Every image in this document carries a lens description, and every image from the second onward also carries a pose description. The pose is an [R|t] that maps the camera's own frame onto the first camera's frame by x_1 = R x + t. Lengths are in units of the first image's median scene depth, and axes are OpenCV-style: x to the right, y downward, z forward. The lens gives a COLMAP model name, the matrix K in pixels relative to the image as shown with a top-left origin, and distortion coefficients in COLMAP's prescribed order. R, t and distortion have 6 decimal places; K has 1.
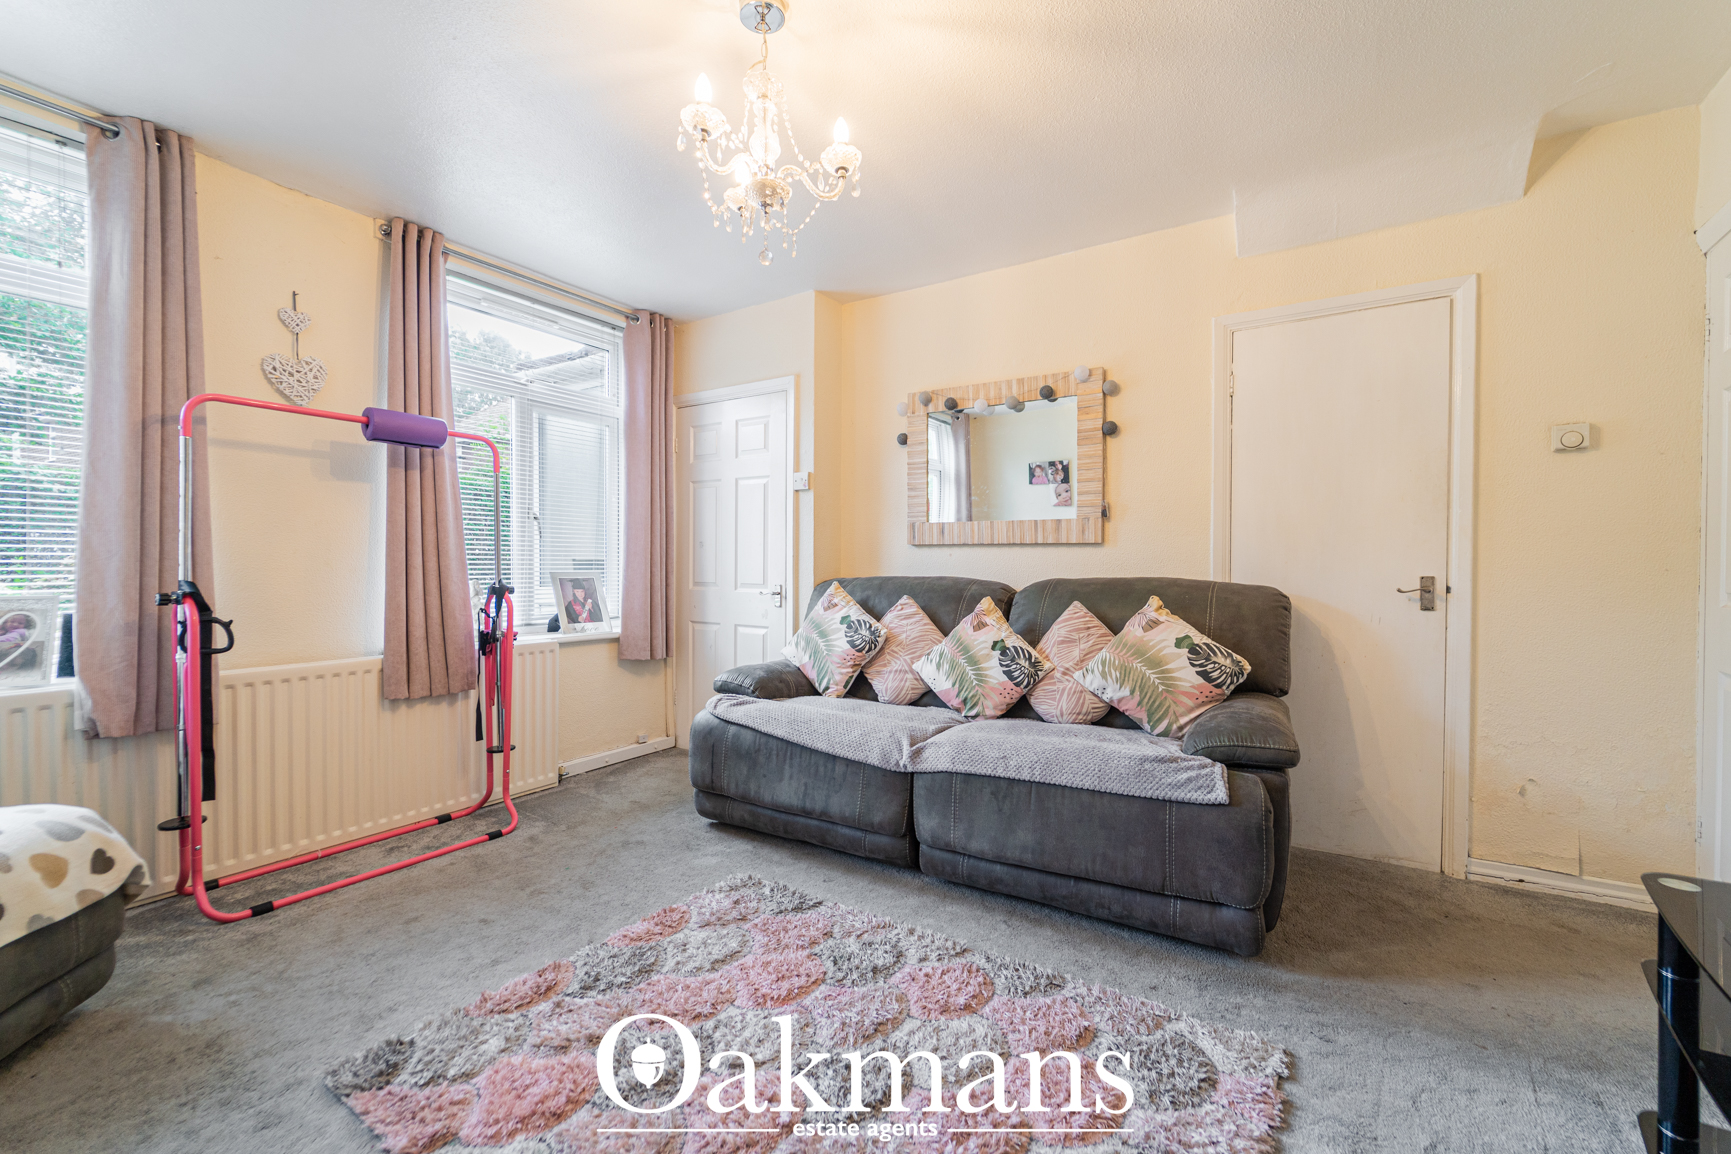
lens RADIAL K [[695.0, 0, 870.5], [0, 695.0, 573.0], [0, 0, 1]] dist [0.004256, -0.002796]
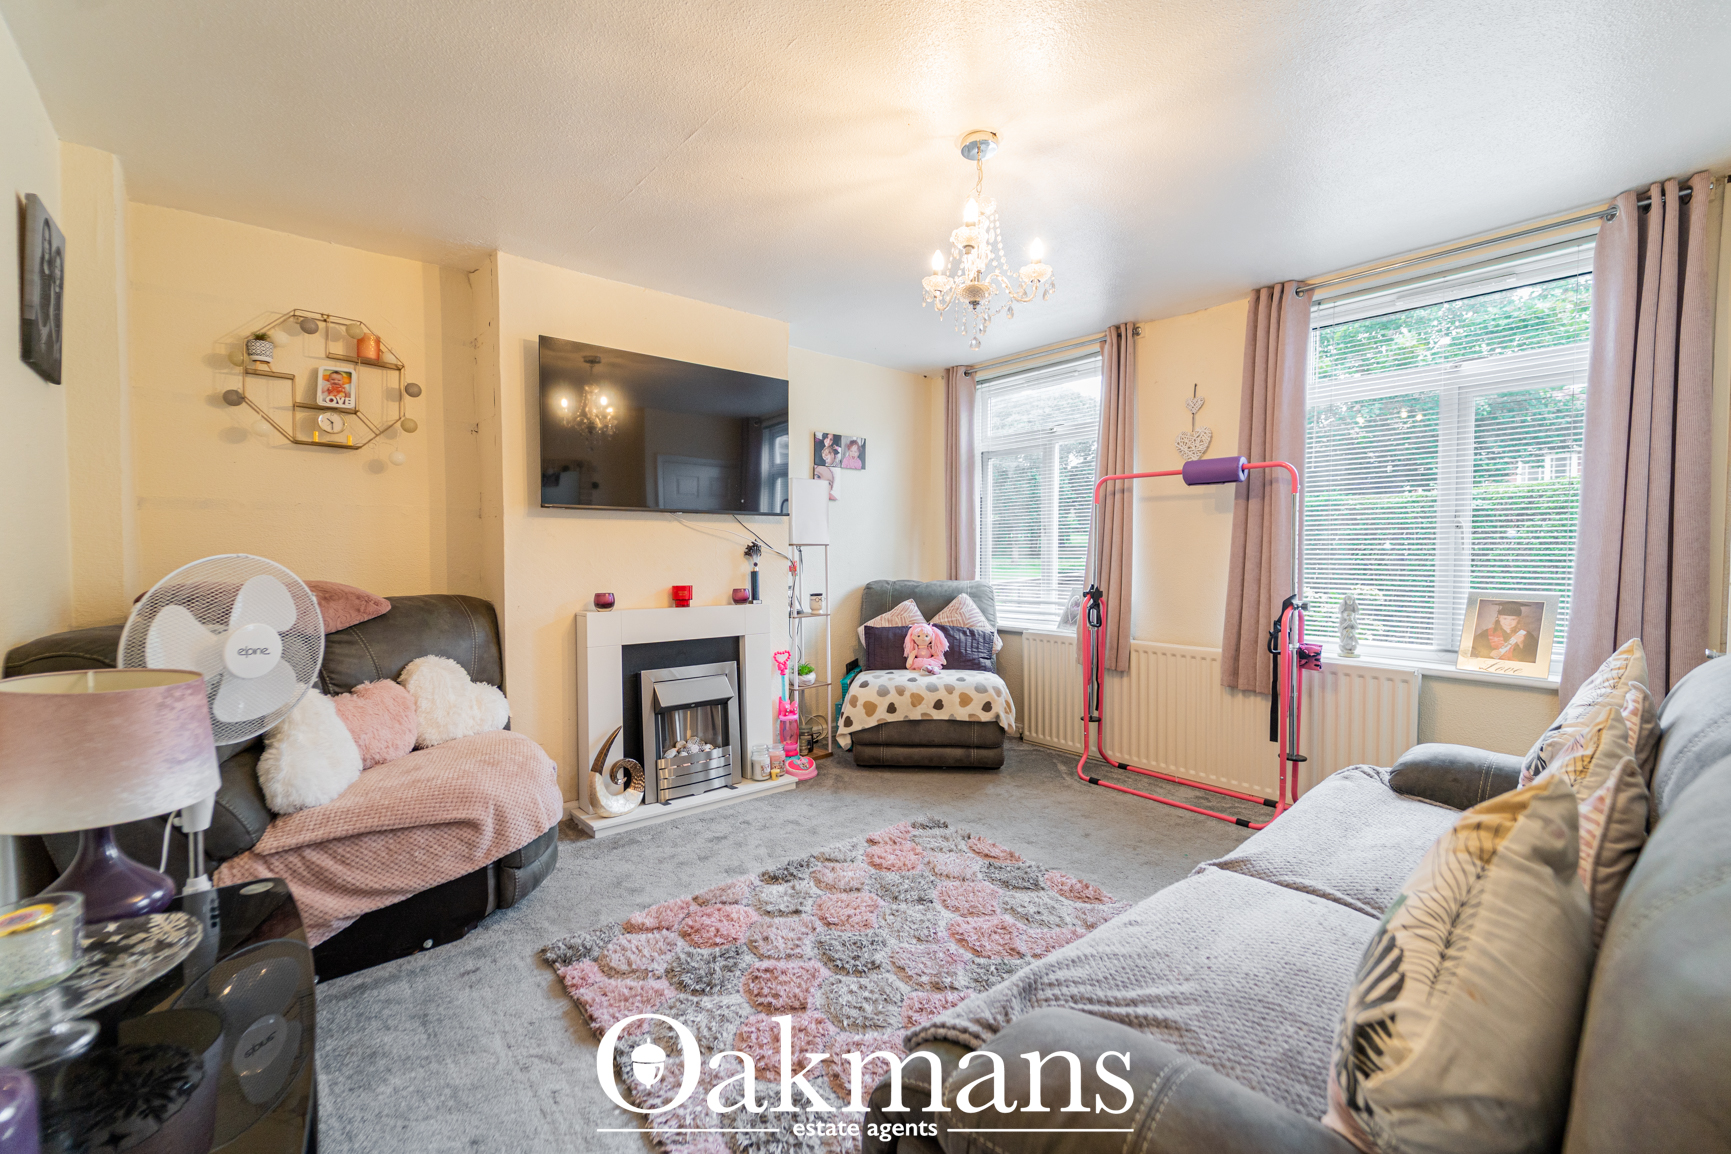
lens RADIAL K [[695.0, 0, 870.5], [0, 695.0, 573.0], [0, 0, 1]] dist [0.004256, -0.002796]
pose [[-0.267092, 0.022591, -0.963406, 0.541769], [-0.013982, 0.999529, 0.027314, -0.036618], [0.963570, 0.020766, -0.266651, 0.562300]]
